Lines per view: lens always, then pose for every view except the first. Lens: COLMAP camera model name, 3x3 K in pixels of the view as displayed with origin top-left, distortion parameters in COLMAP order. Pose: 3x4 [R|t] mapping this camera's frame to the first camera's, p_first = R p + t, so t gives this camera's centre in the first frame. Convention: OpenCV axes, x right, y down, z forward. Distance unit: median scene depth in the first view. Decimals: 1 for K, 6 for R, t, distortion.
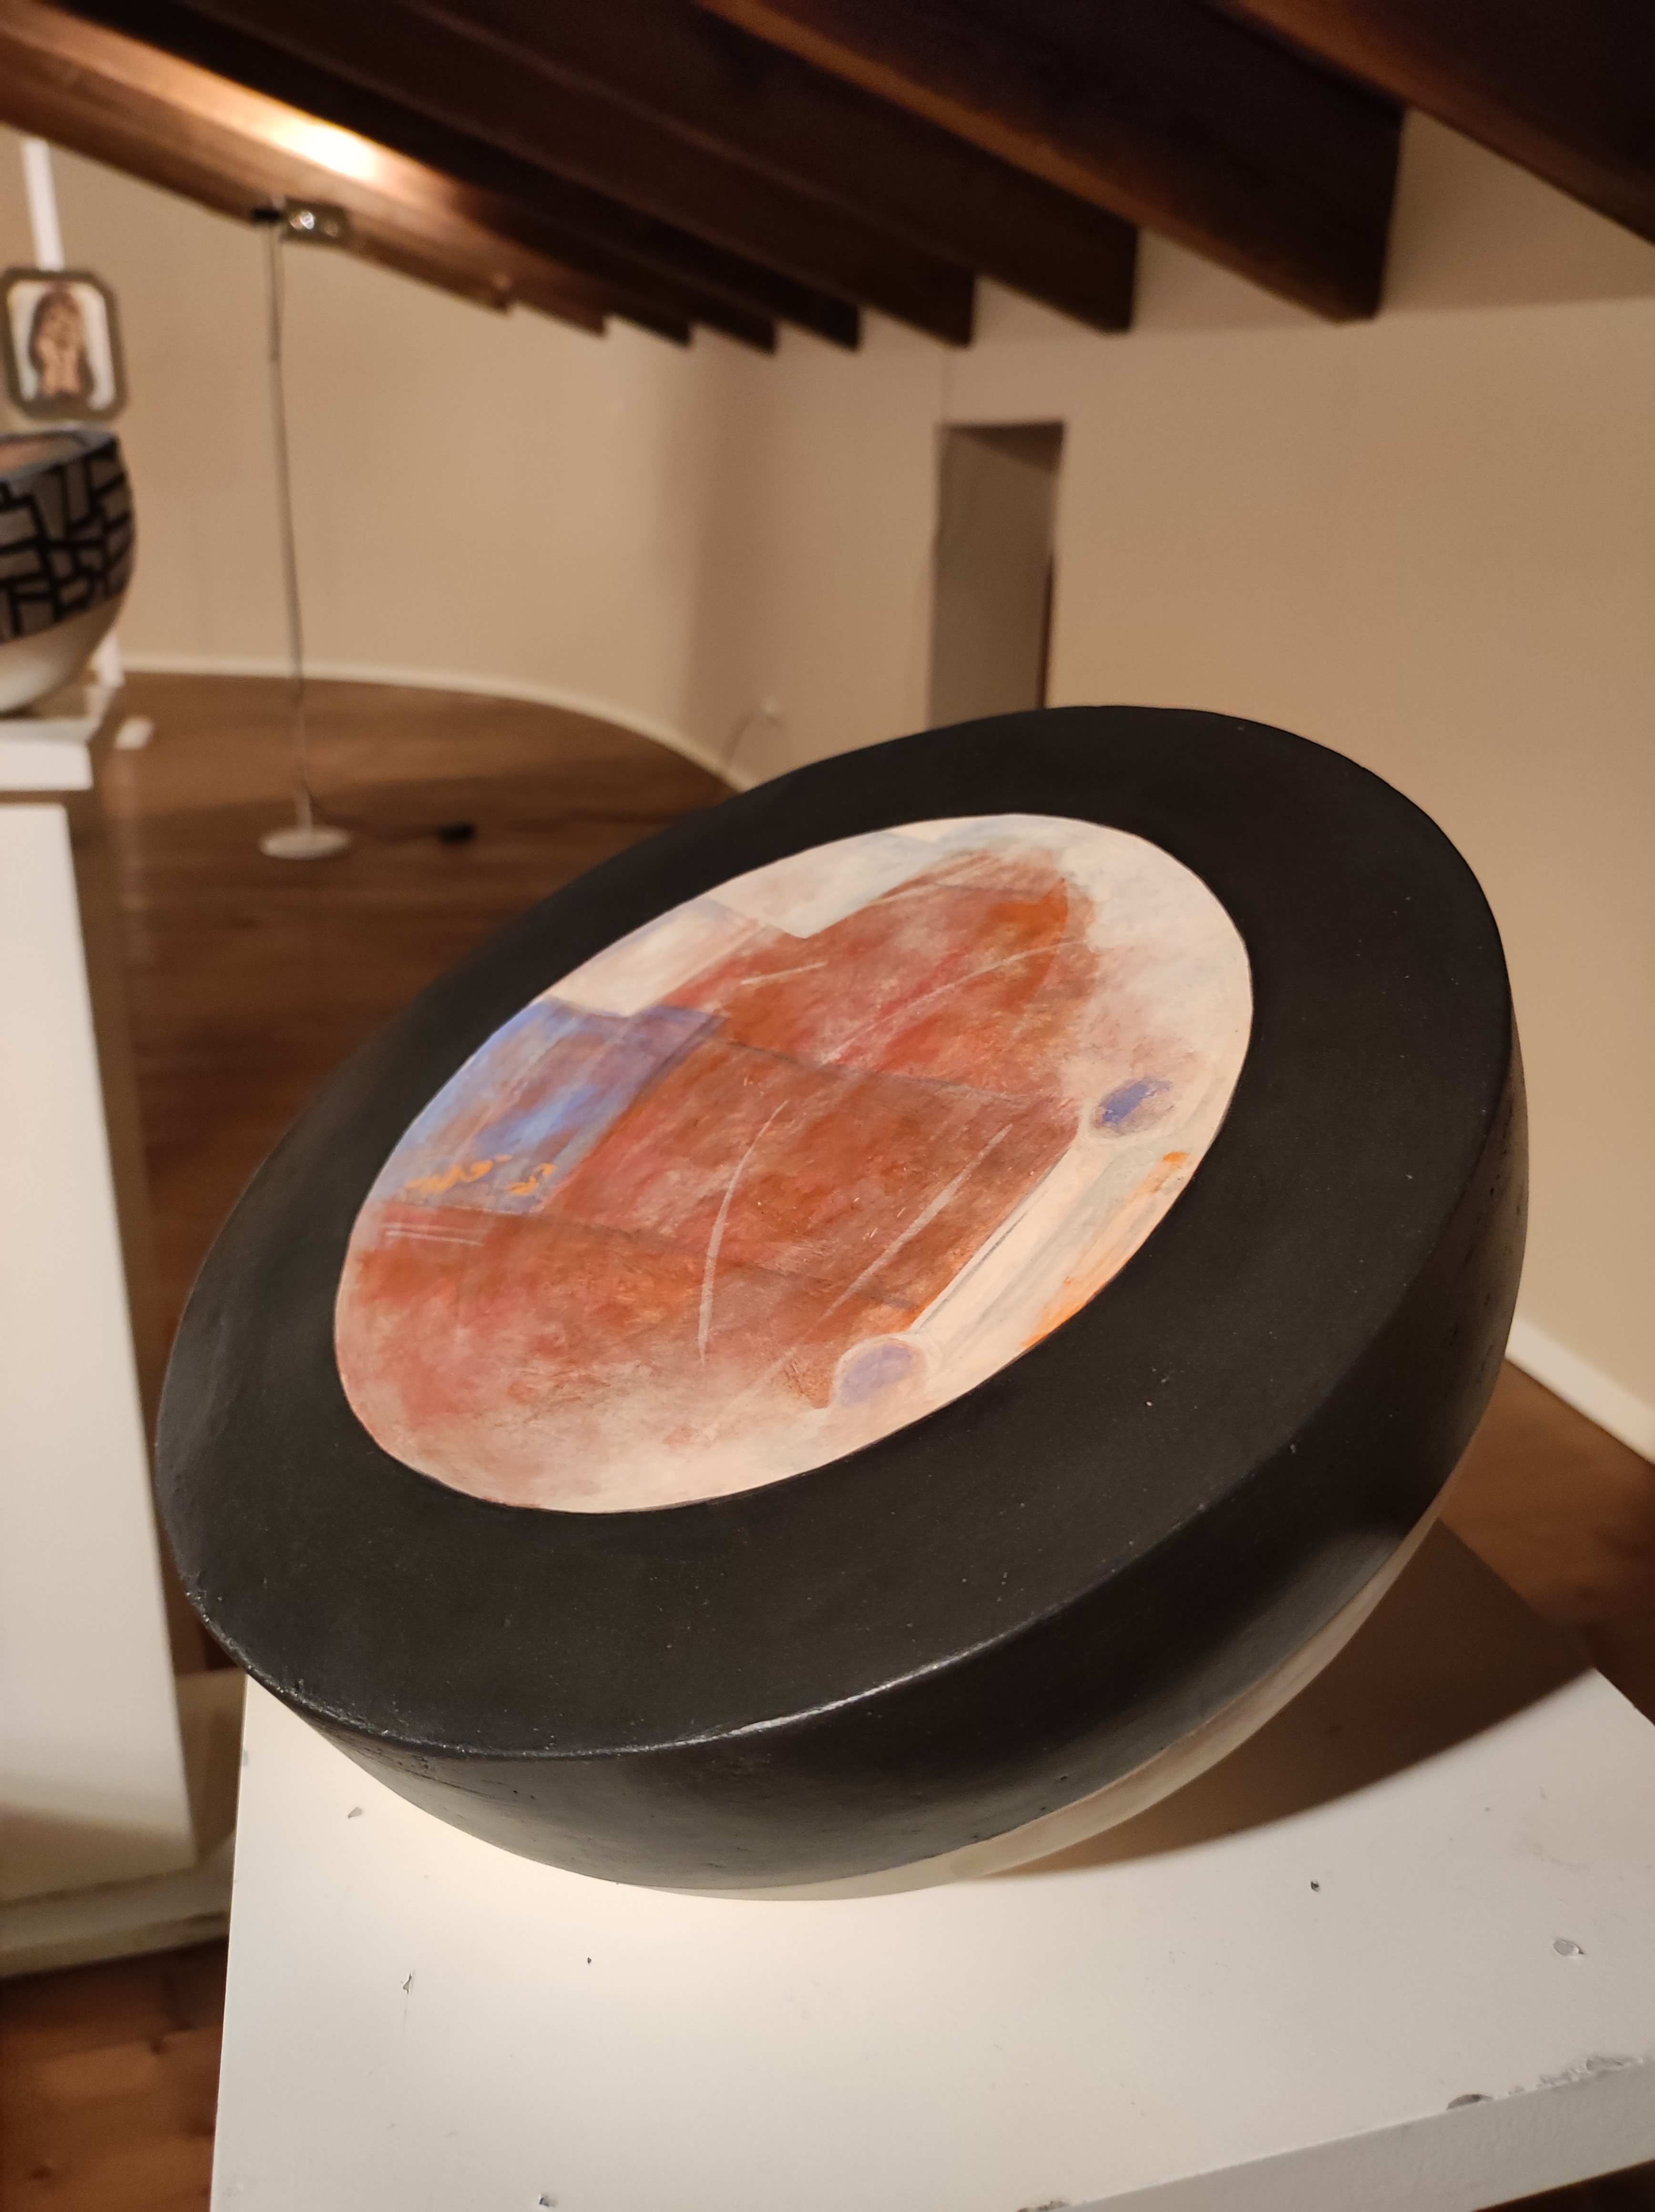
lens RADIAL K [[1638.4, 0, 831.3], [0, 1638.4, 1103.9], [0, 0, 1]] dist [0.006619, -0.000621]
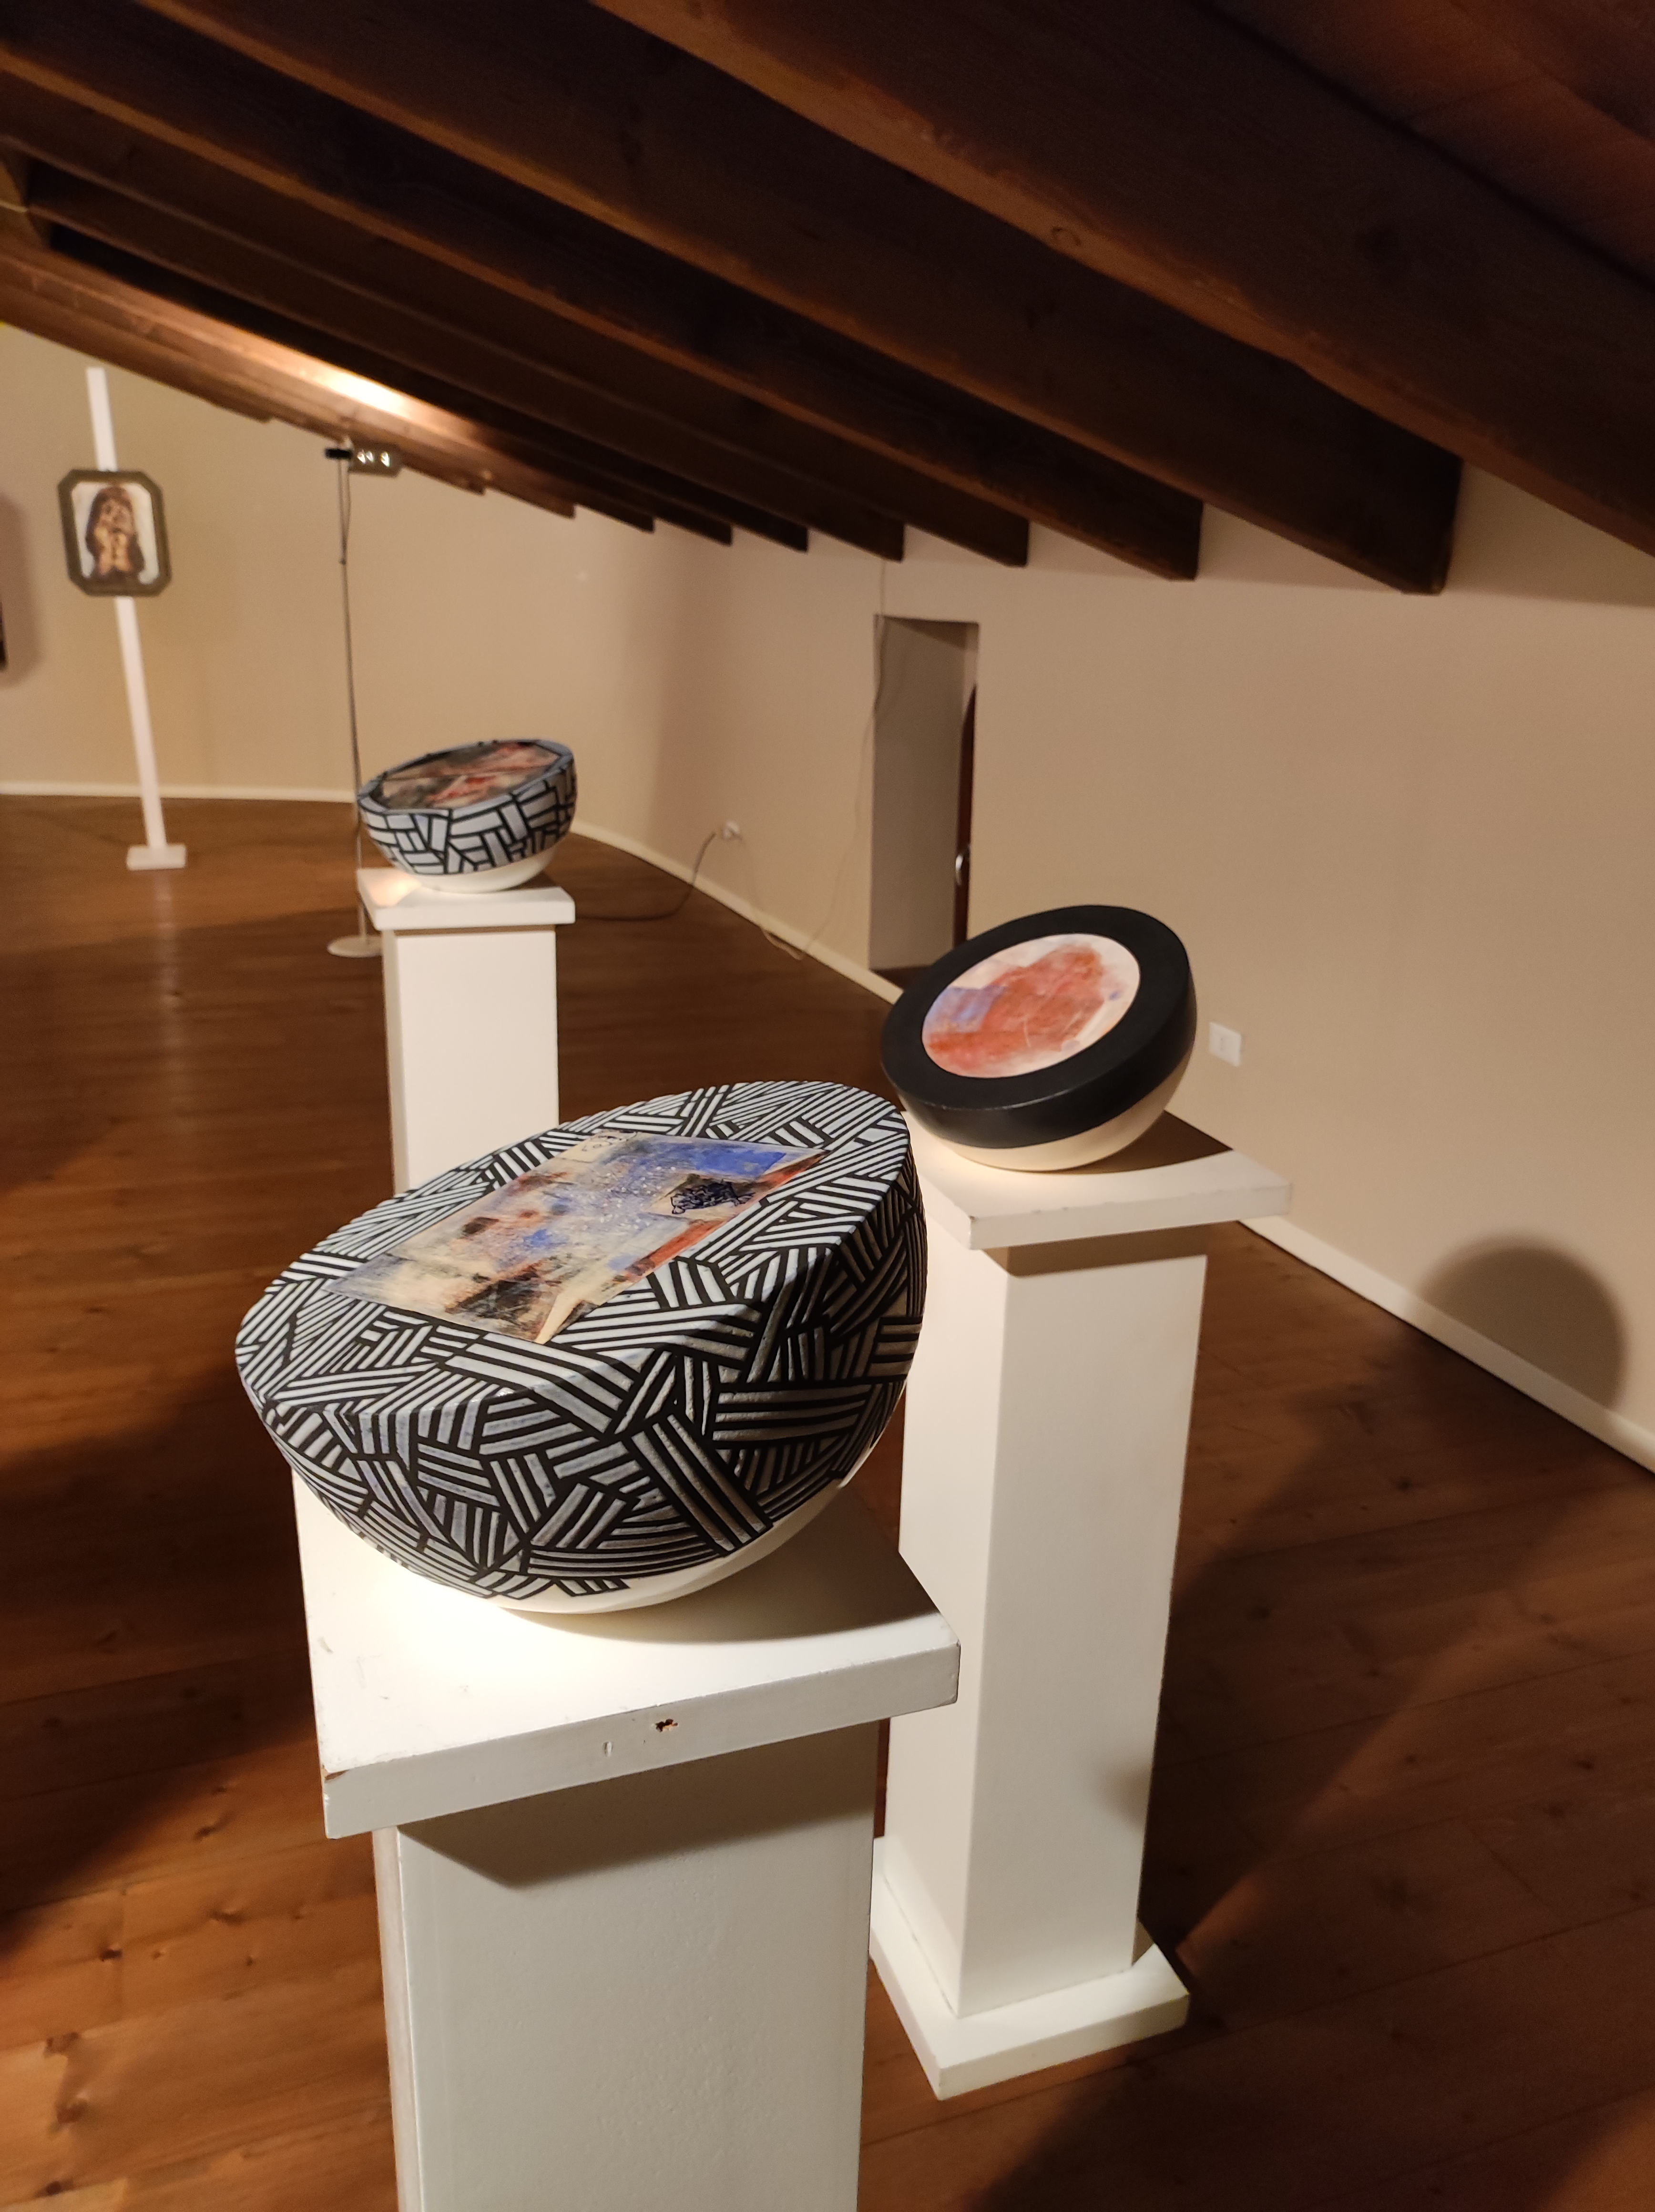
lens RADIAL K [[1638.4, 0, 831.3], [0, 1638.4, 1103.9], [0, 0, 1]] dist [0.006619, -0.000621]
pose [[0.997133, -0.031818, 0.068657, -0.079128], [0.035401, 0.998039, -0.051625, 0.042927], [-0.066880, 0.053908, 0.996304, -0.297990]]
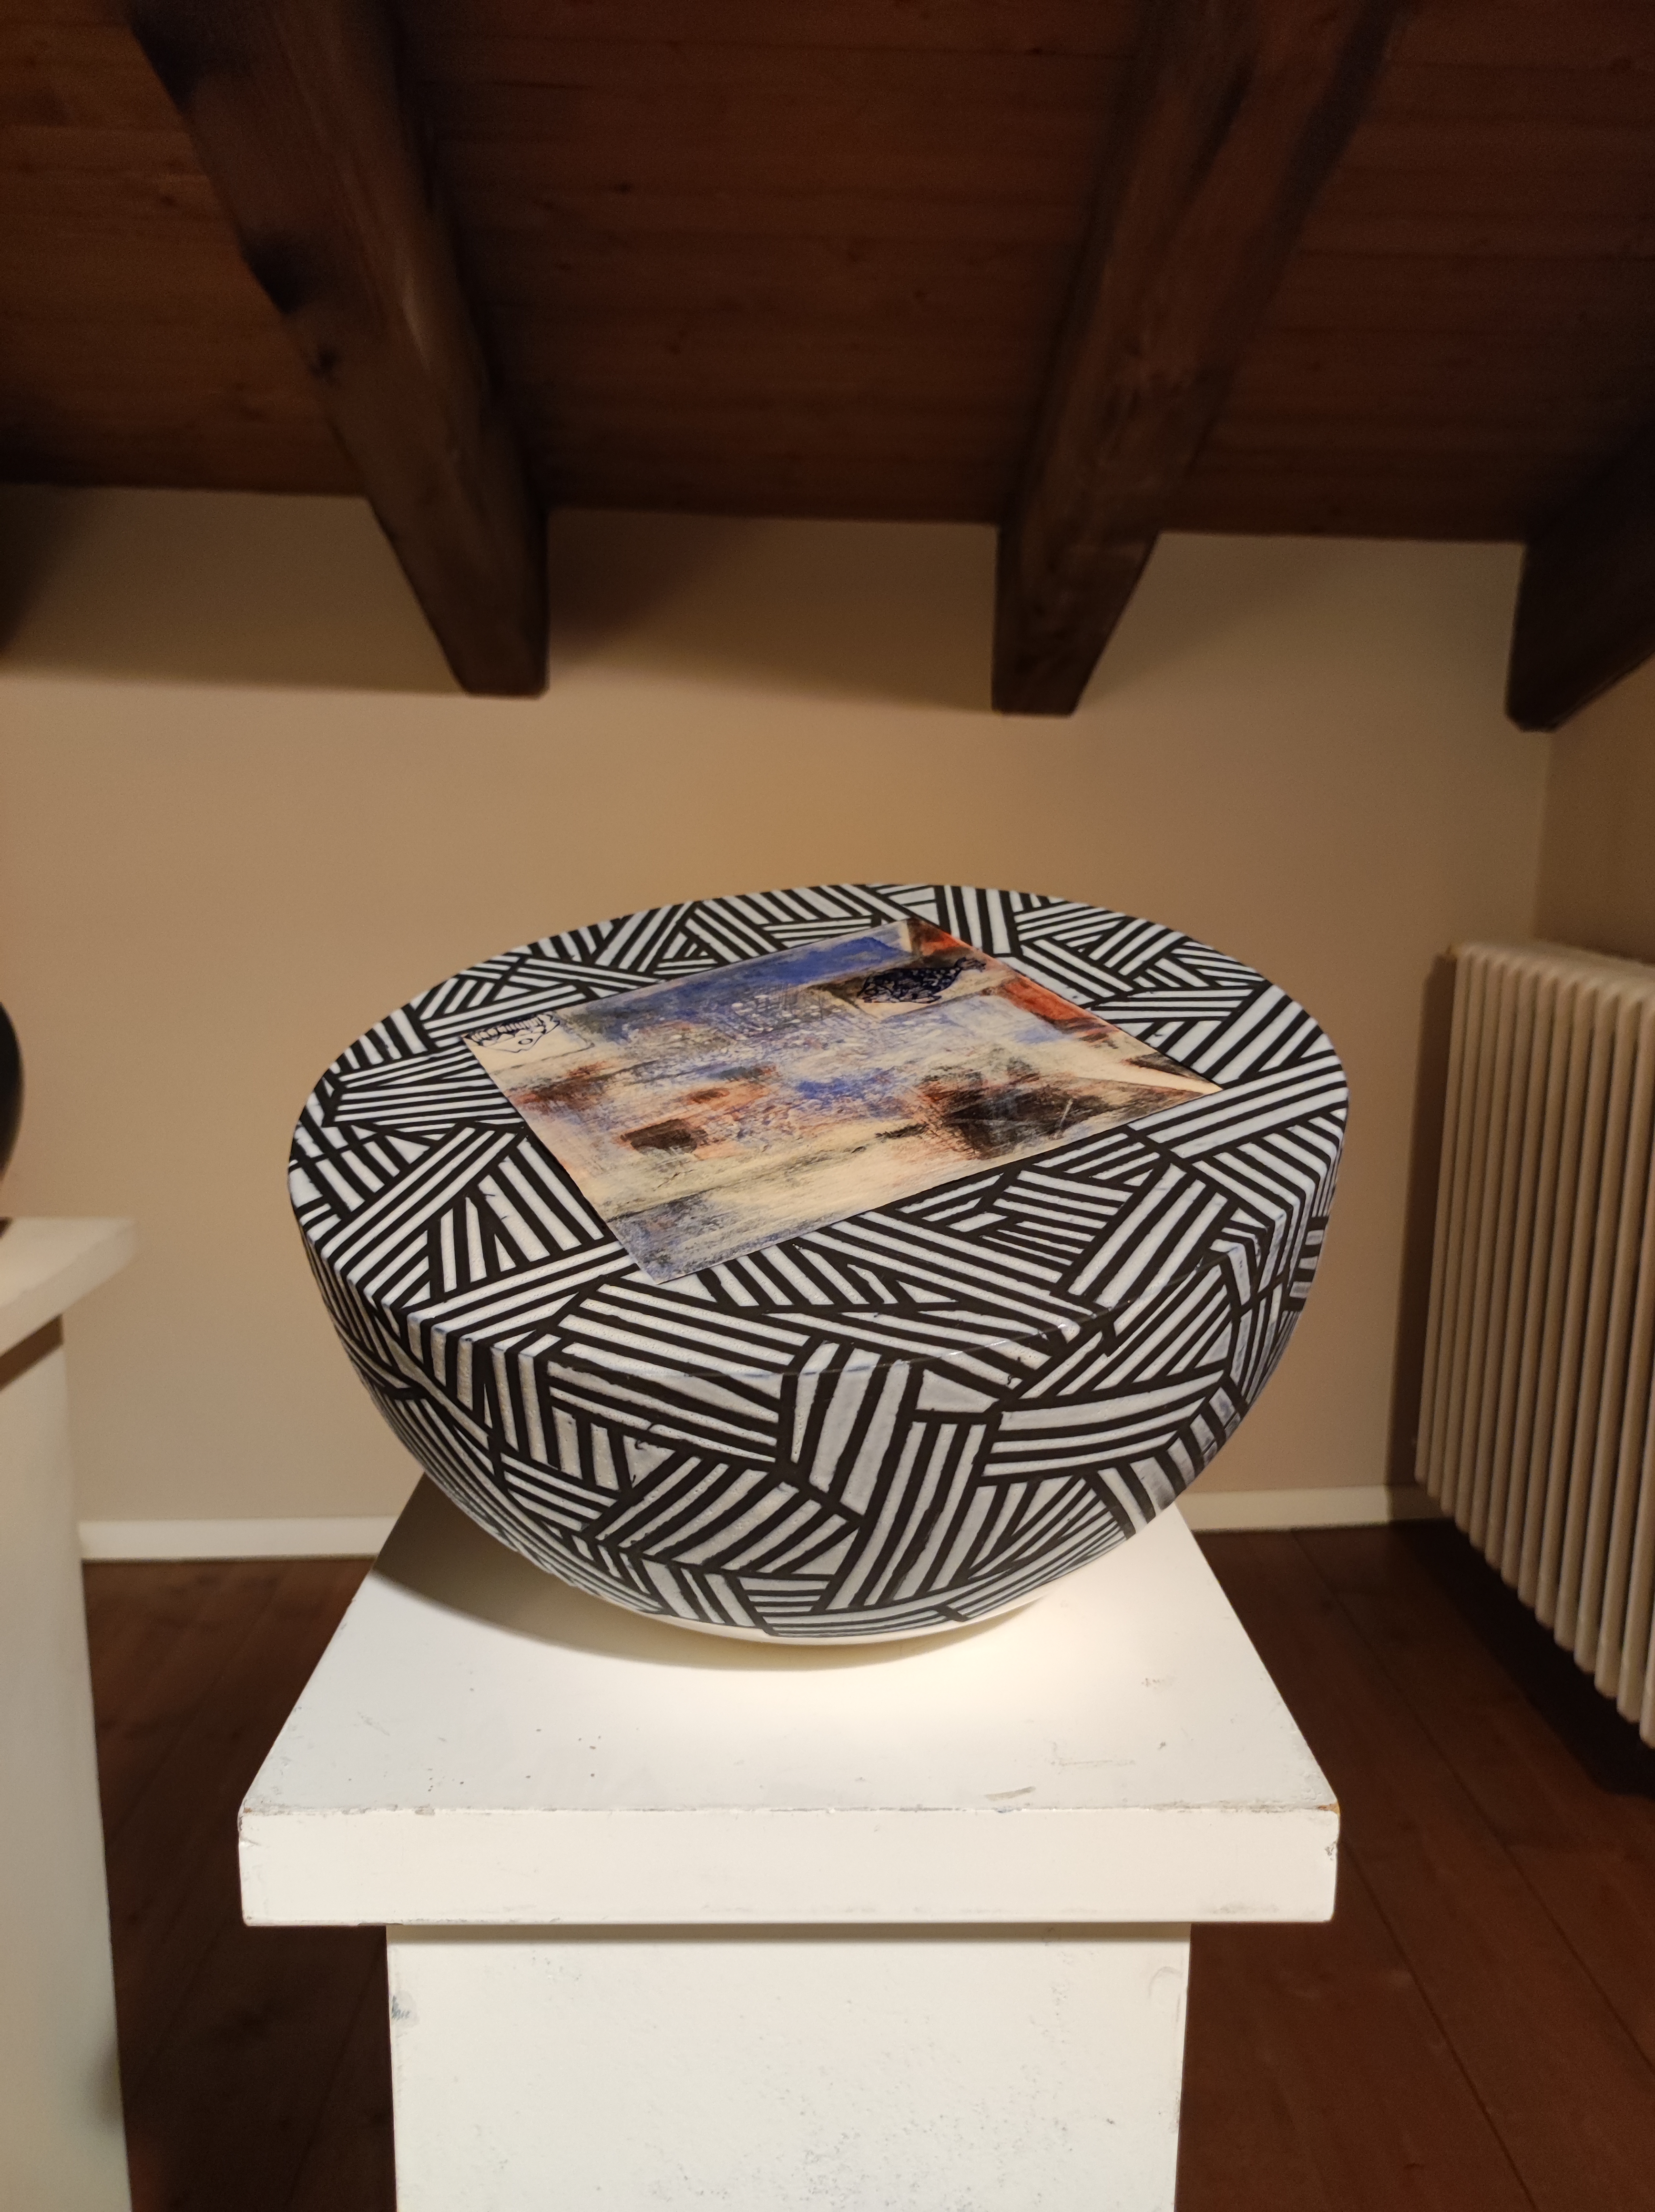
lens RADIAL K [[1638.4, 0, 831.3], [0, 1638.4, 1103.9], [0, 0, 1]] dist [0.006619, -0.000621]
pose [[0.252764, -0.210677, 0.944312, -0.212312], [0.352960, 0.928821, 0.112745, 0.034940], [-0.900849, 0.304807, 0.309133, -0.150114]]
